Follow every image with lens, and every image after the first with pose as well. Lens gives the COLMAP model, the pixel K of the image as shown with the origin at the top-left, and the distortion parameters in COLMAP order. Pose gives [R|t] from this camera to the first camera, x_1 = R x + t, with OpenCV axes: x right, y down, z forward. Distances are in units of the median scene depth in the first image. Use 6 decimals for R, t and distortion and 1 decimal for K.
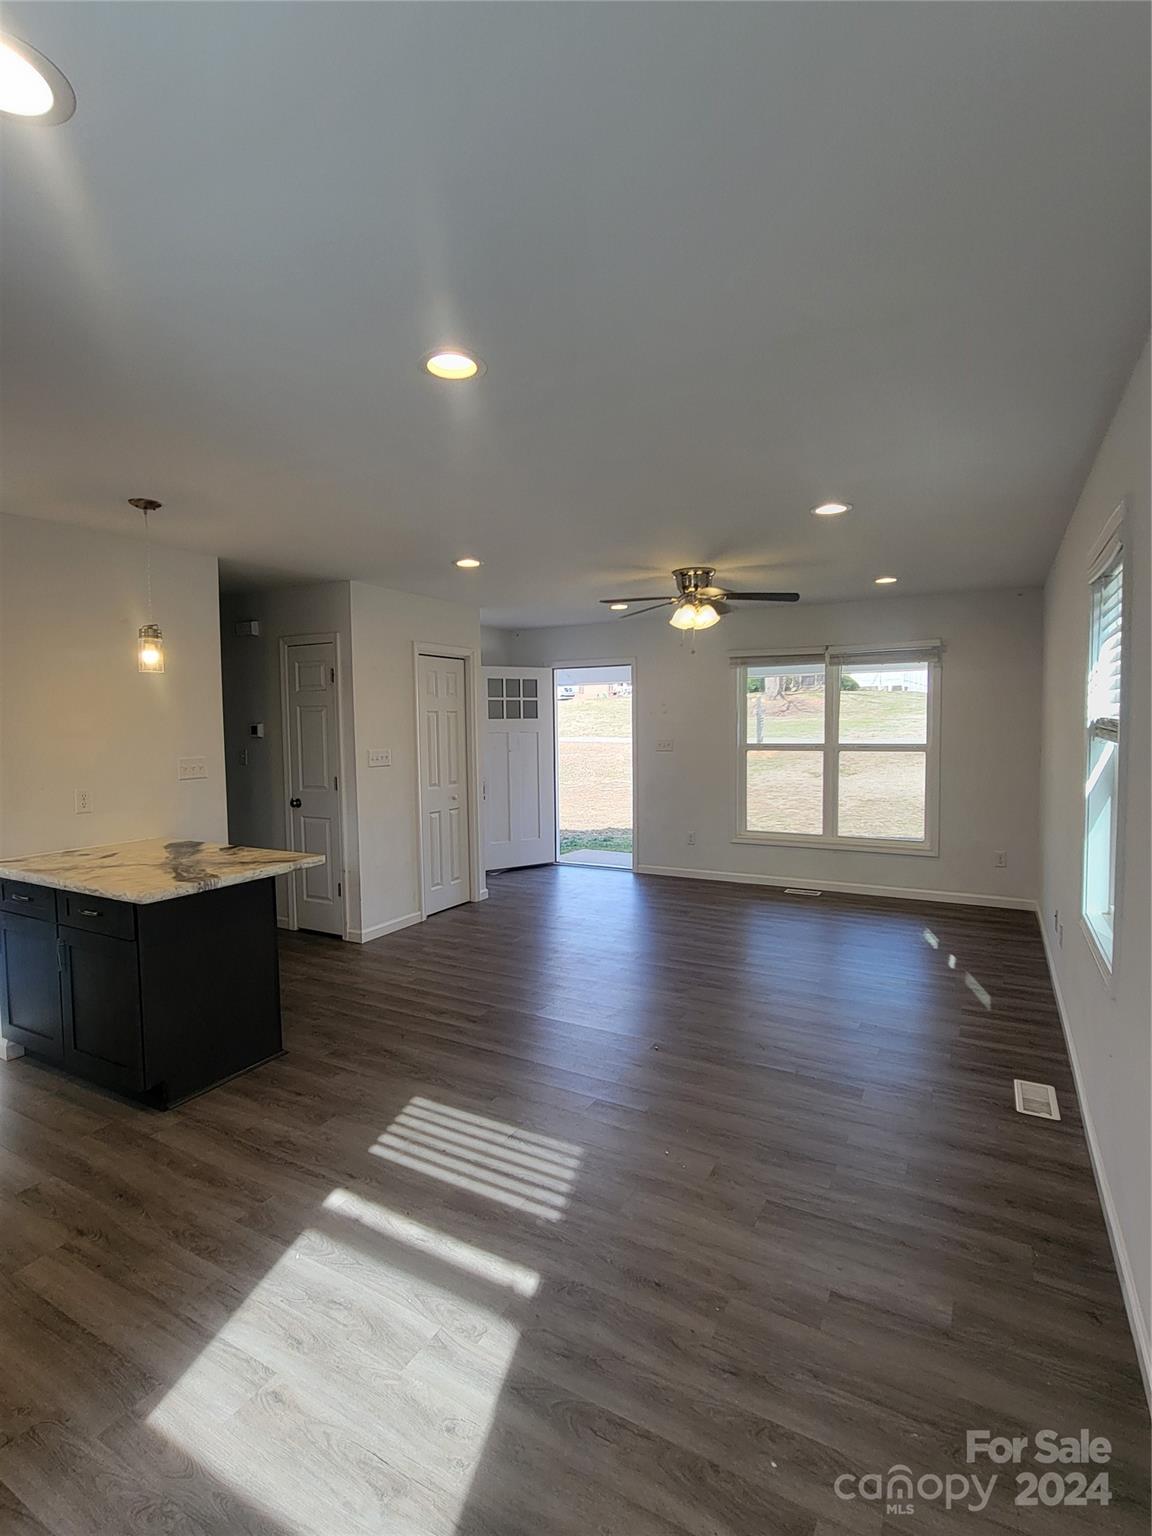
lens RADIAL K [[743.9, 0, 568.4], [0, 743.9, 767.5], [0, 0, 1]] dist [-0.006551, 0.001222]
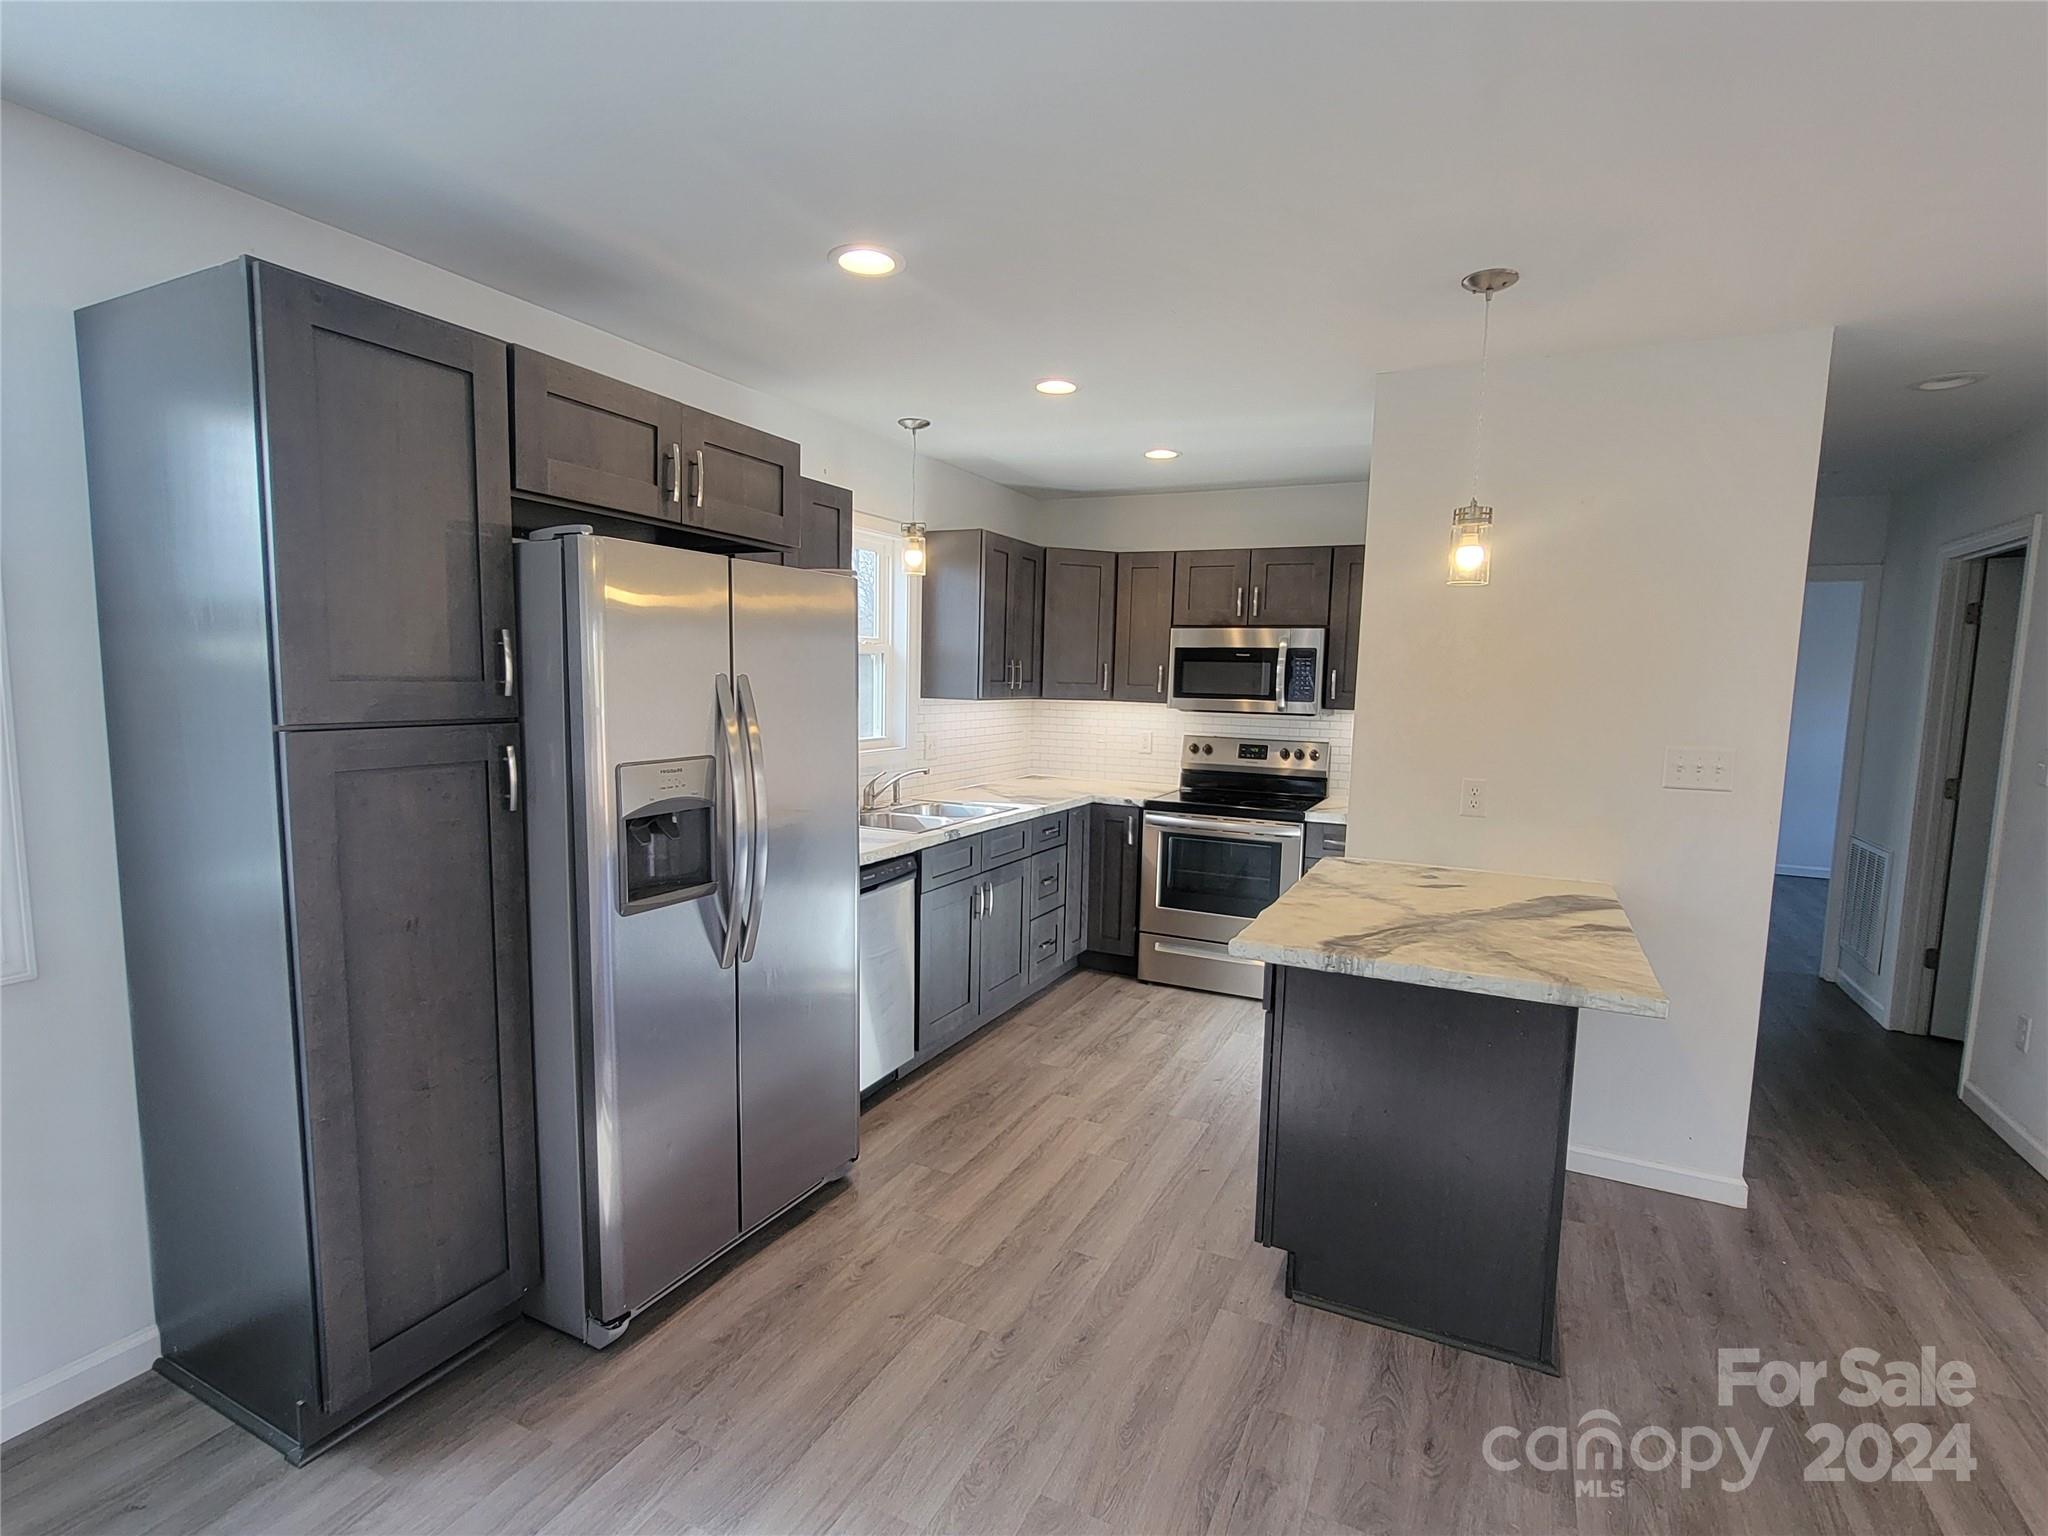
lens RADIAL K [[991.8, 0, 1022.3], [0, 991.8, 778.8], [0, 0, 1]] dist [-0.006551, 0.001222]
pose [[0.058736, 0.113692, -0.991778, 0.128160], [-0.087986, 0.990217, 0.108302, -0.021232], [0.994389, 0.080901, 0.068165, 0.410678]]
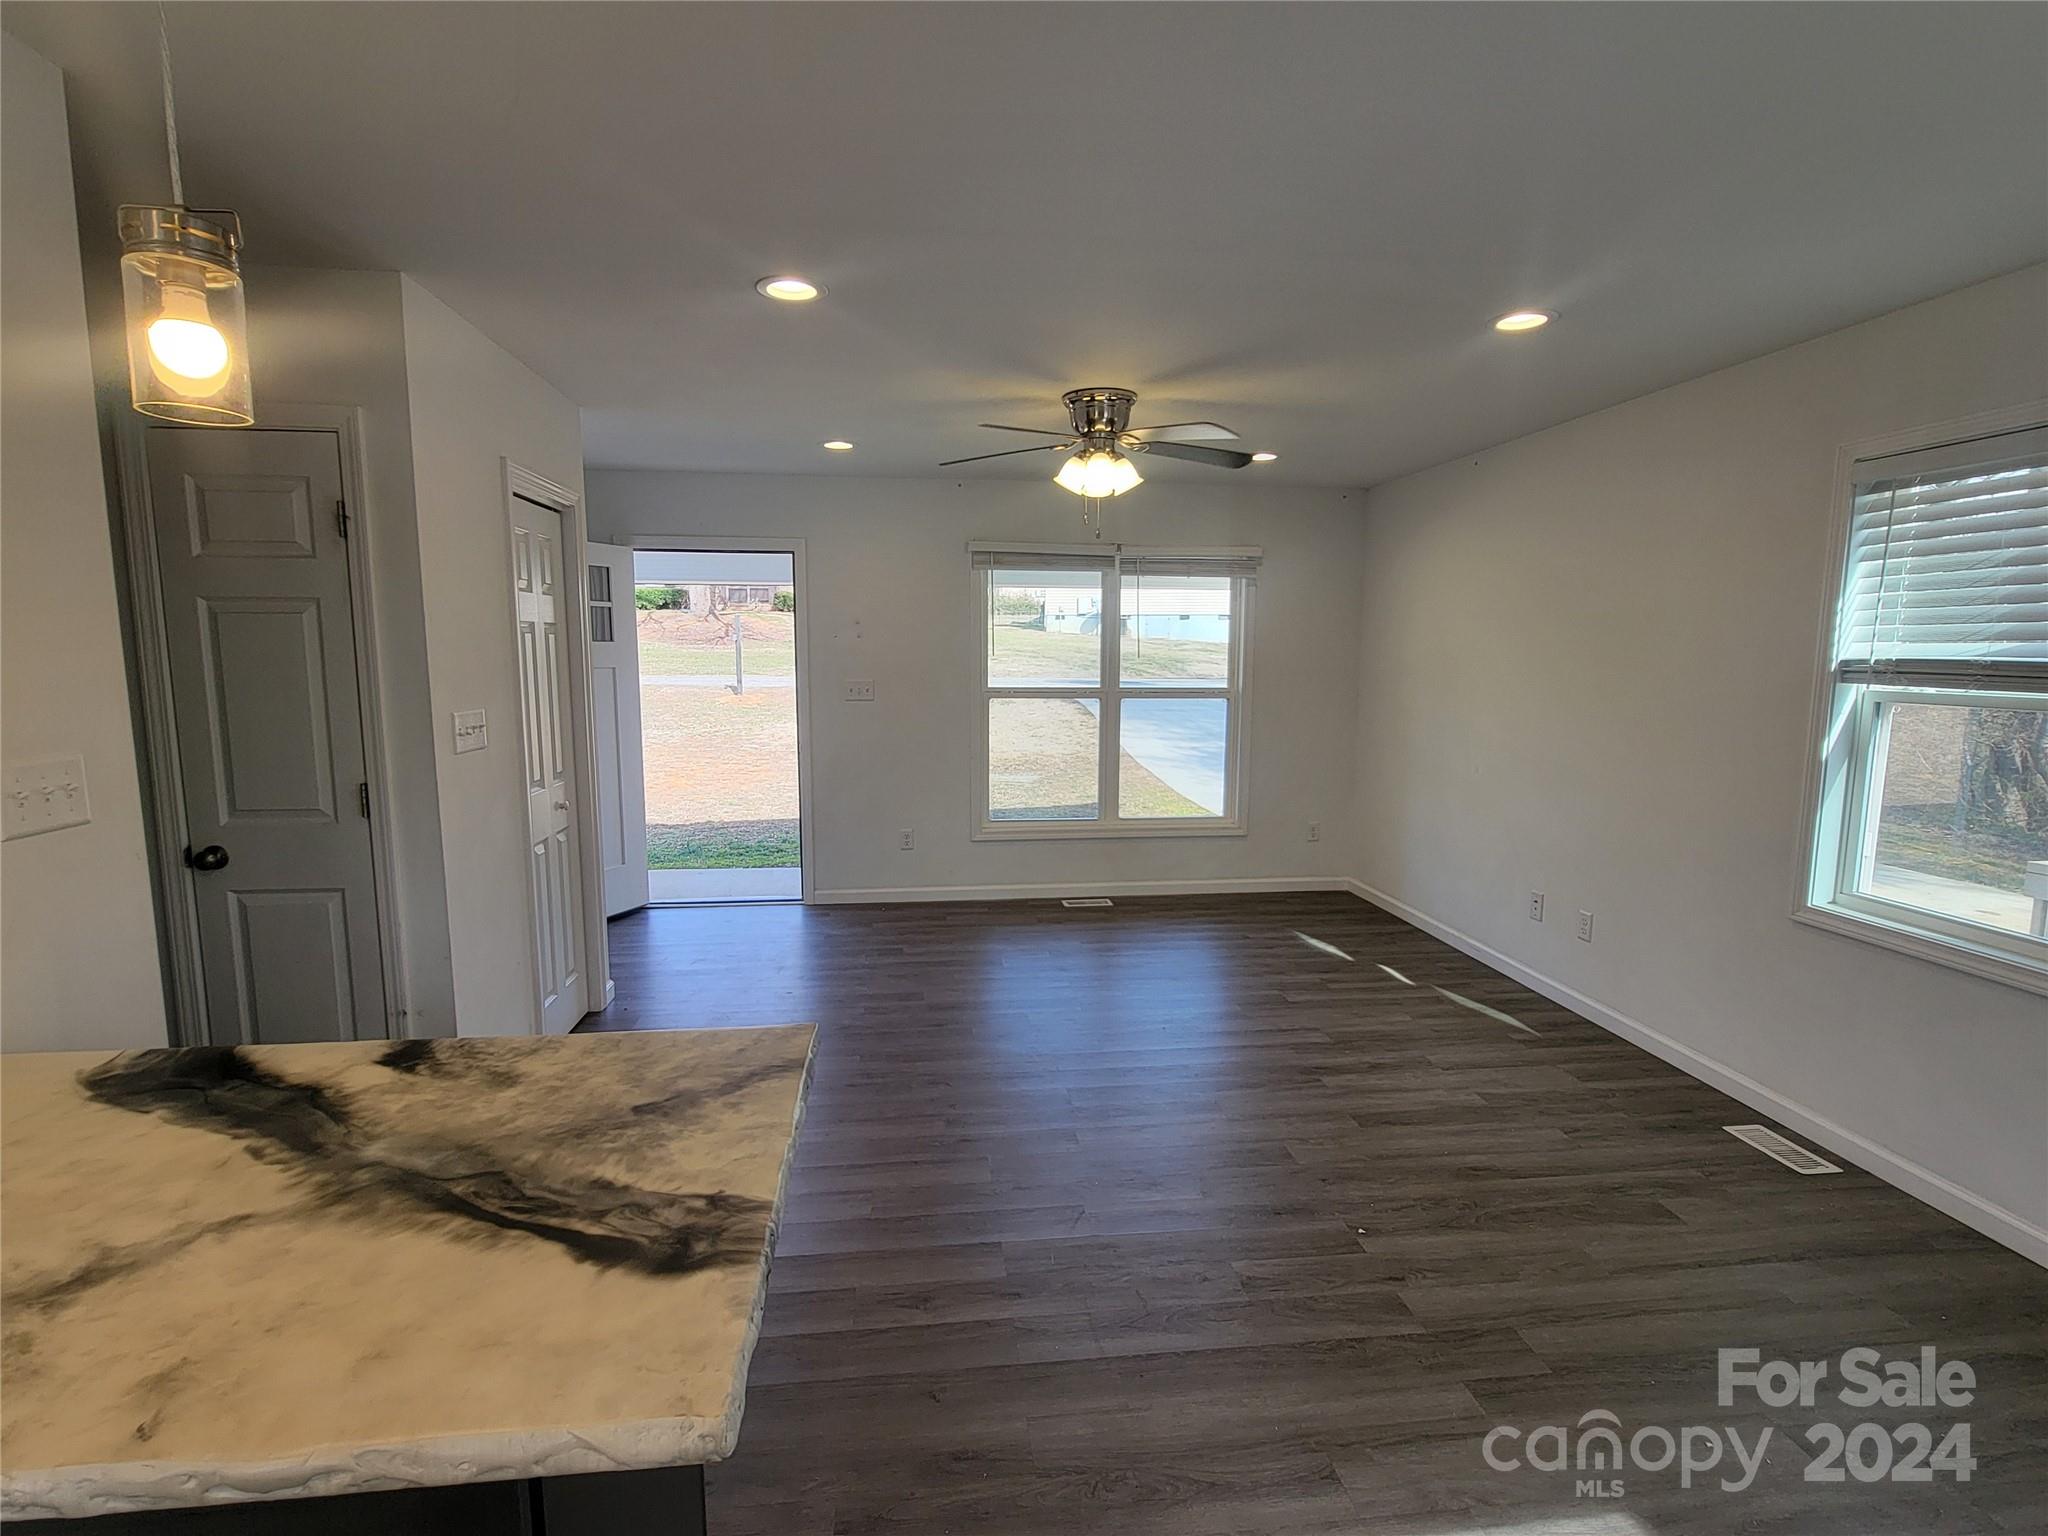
lens RADIAL K [[991.8, 0, 1018.3], [0, 991.8, 784.3], [0, 0, 1]] dist [-0.006551, 0.001222]
pose [[0.804950, -0.063744, 0.589909, -0.361144], [0.022653, 0.996789, 0.076800, -0.019976], [-0.592910, -0.048457, 0.803809, 0.391505]]
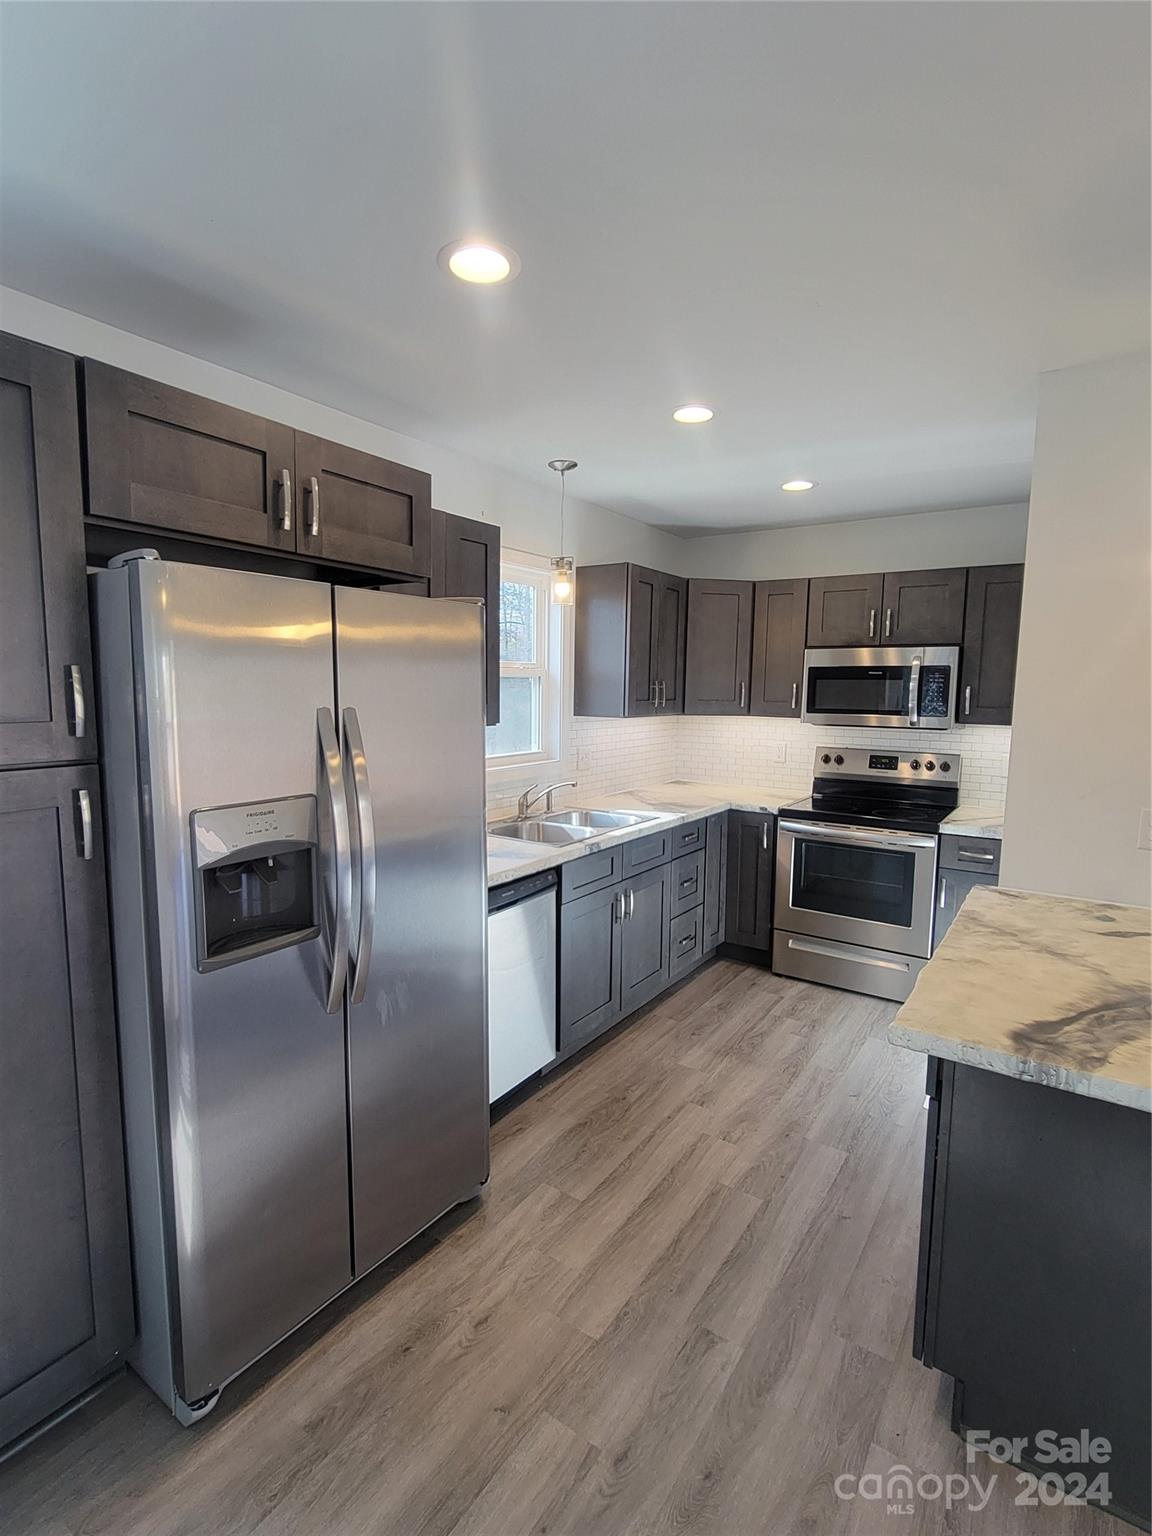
lens RADIAL K [[743.9, 0, 568.3], [0, 743.9, 761.4], [0, 0, 1]] dist [-0.006551, 0.001222]
pose [[-0.090337, 0.109580, -0.989864, -0.029584], [-0.075095, 0.990349, 0.116487, -0.030219], [0.993076, 0.084857, -0.081236, 0.435244]]
